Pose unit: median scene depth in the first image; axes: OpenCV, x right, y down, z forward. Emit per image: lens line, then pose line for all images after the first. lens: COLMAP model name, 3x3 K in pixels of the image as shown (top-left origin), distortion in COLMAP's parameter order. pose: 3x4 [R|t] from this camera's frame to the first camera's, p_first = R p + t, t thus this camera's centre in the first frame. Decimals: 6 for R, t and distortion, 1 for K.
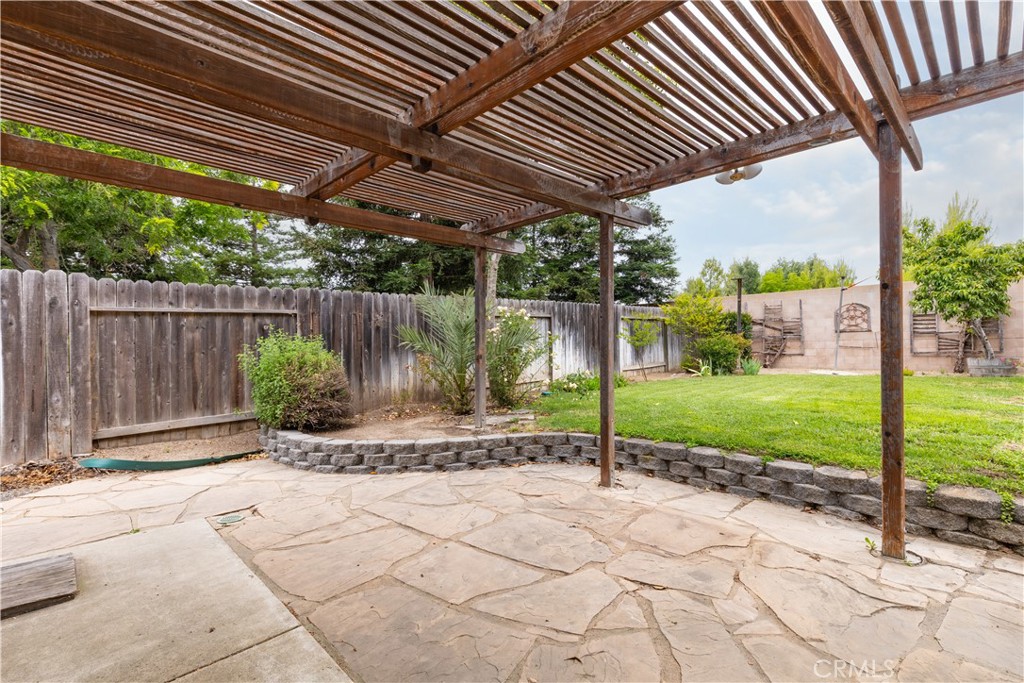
lens RADIAL K [[465.0, 0, 492.9], [0, 465.0, 340.4], [0, 0, 1]] dist [0.001689, 0.000673]
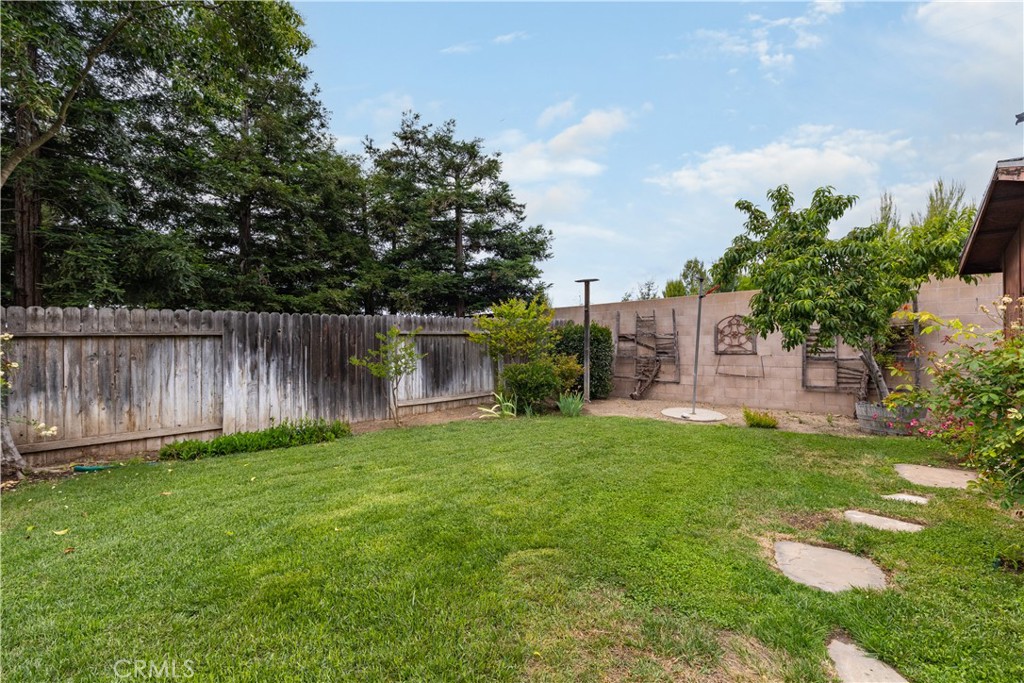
lens RADIAL K [[469.7, 0, 489.5], [0, 469.7, 345.4], [0, 0, 1]] dist [-0.001649, -0.000219]
pose [[0.999649, 0.008828, -0.024968, 0.409741], [-0.008676, 0.999943, 0.006170, -0.033690], [0.025021, -0.005951, 0.999669, 0.257355]]
